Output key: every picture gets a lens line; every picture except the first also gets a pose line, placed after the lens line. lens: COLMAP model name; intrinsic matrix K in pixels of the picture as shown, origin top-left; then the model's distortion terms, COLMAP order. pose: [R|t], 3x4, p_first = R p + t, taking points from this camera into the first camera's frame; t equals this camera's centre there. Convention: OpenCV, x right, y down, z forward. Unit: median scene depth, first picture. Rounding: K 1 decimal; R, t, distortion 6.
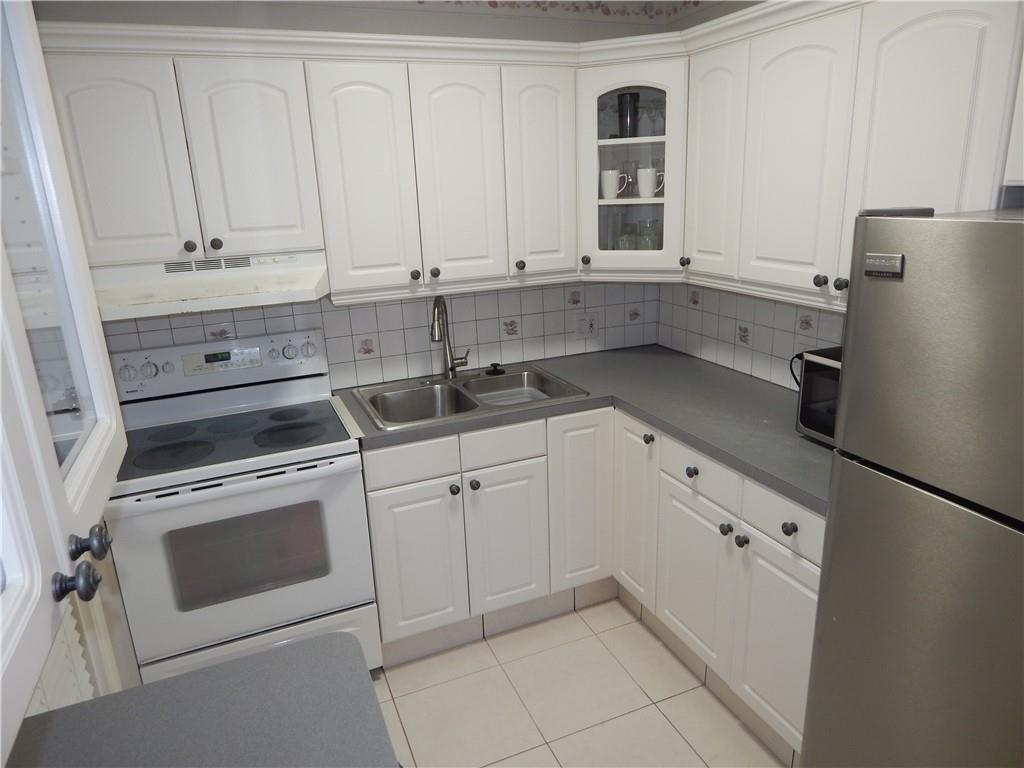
lens RADIAL K [[684.8, 0, 514.7], [0, 684.8, 383.9], [0, 0, 1]] dist [0.009689, -0.011392]
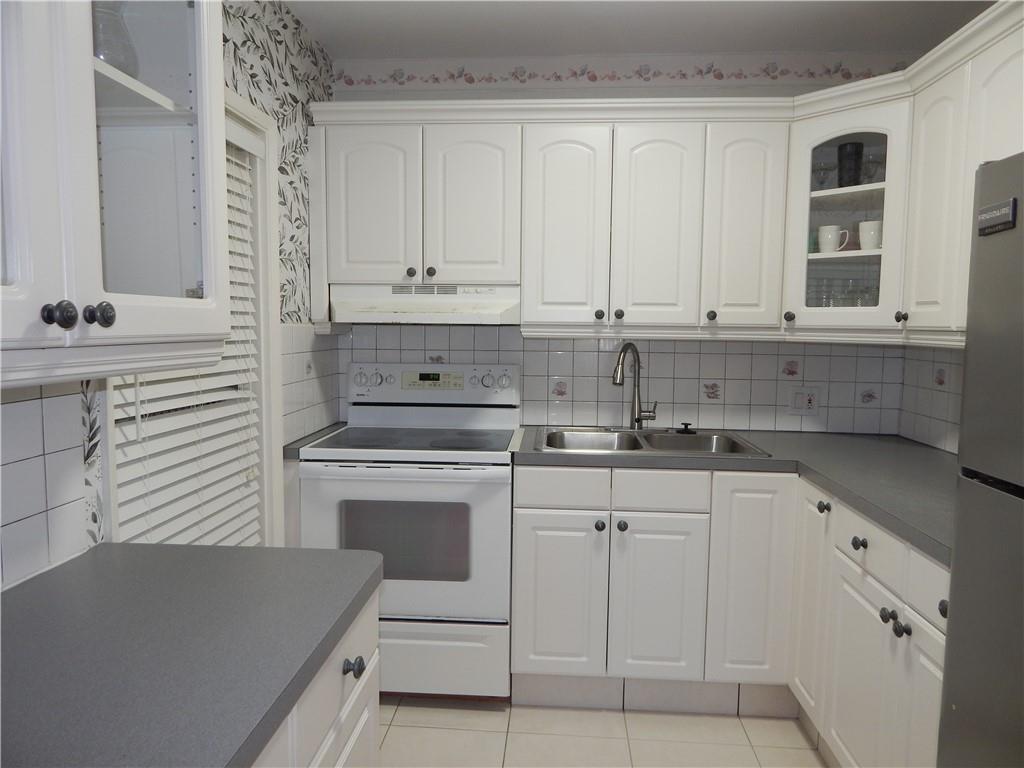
lens RADIAL K [[684.8, 0, 510.5], [0, 684.8, 384.0], [0, 0, 1]] dist [0.009689, -0.011392]
pose [[0.885676, 0.089452, -0.455605, 0.217930], [-0.177020, 0.972204, -0.153239, 0.126885], [0.429233, 0.216372, 0.876893, 0.047277]]
